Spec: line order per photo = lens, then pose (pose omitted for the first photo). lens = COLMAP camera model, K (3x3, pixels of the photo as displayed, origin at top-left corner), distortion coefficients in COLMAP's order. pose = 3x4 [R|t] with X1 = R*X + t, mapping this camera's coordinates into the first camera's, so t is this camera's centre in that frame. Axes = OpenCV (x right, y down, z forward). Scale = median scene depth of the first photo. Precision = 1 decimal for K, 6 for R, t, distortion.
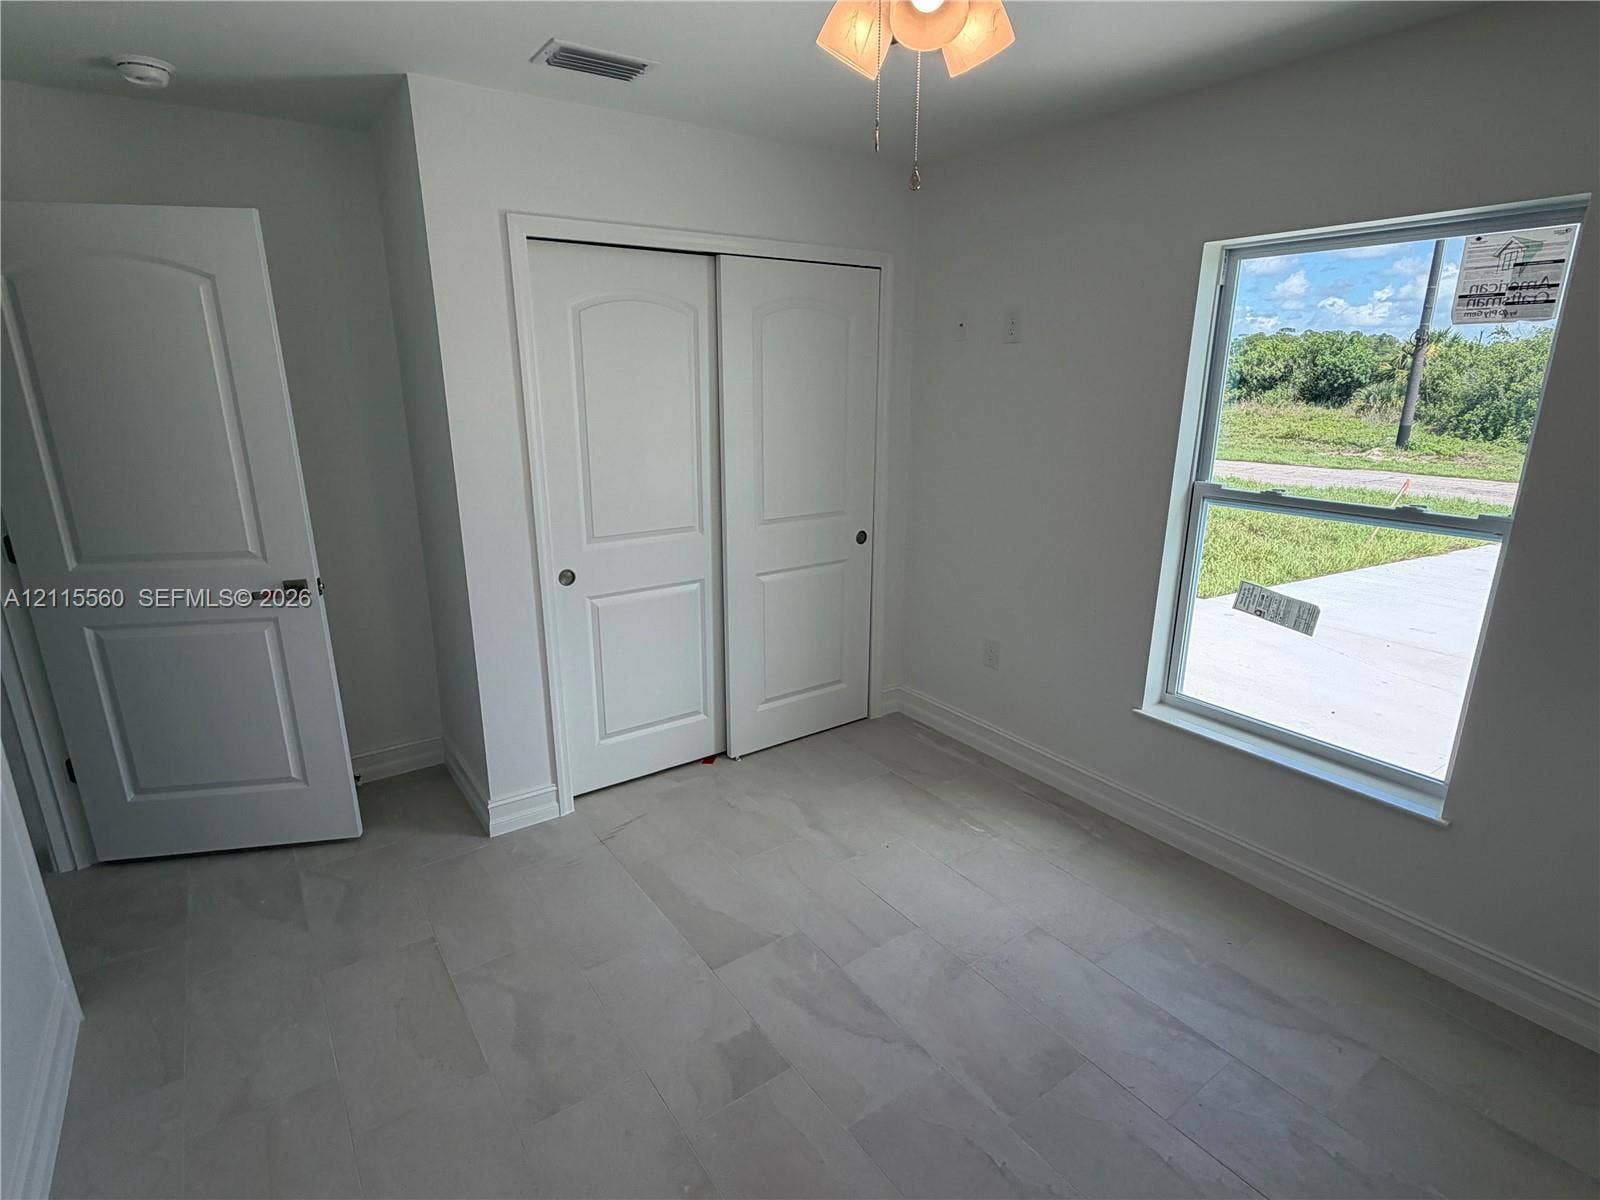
lens RADIAL K [[800.8, 0, 784.7], [0, 800.8, 593.7], [0, 0, 1]] dist [0.005400, -0.000116]
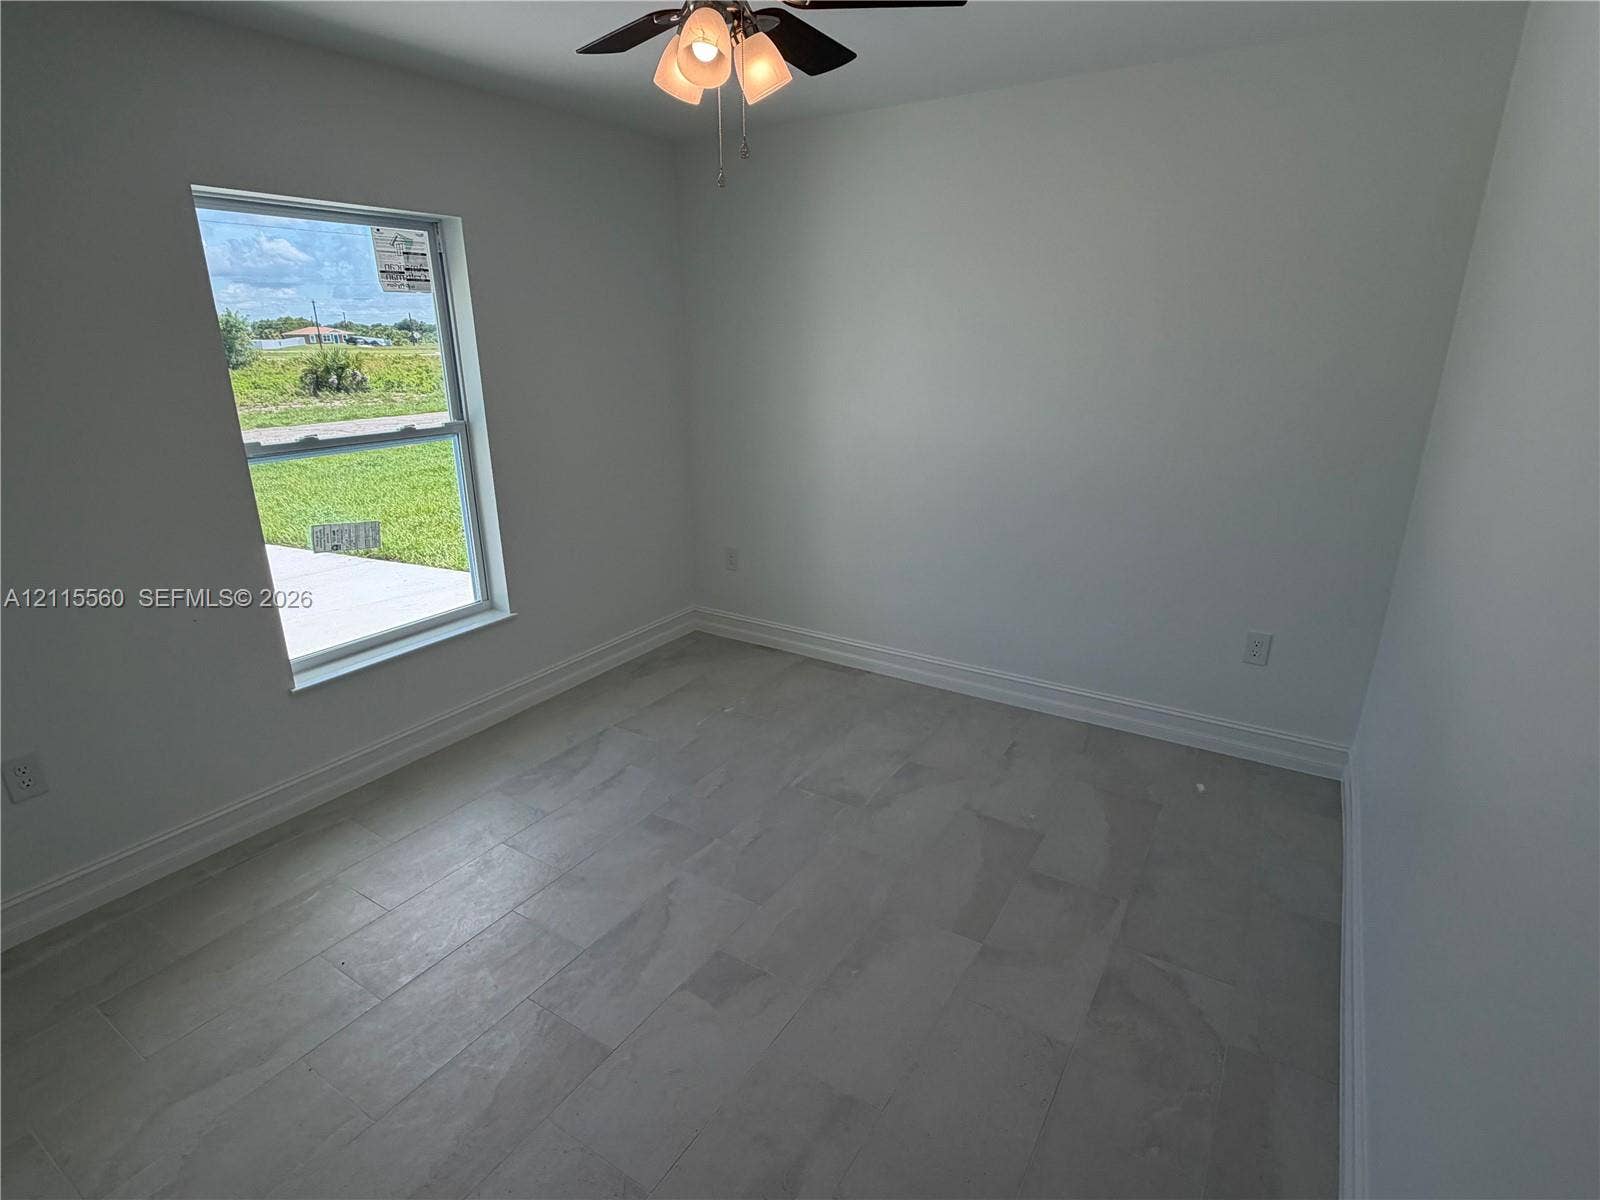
lens RADIAL K [[800.8, 0, 802.7], [0, 800.8, 594.5], [0, 0, 1]] dist [0.005400, -0.000116]
pose [[-0.370360, -0.288523, 0.882942, -0.774885], [0.259914, 0.880379, 0.396709, -0.229568], [-0.891784, 0.376414, -0.251066, 0.872188]]
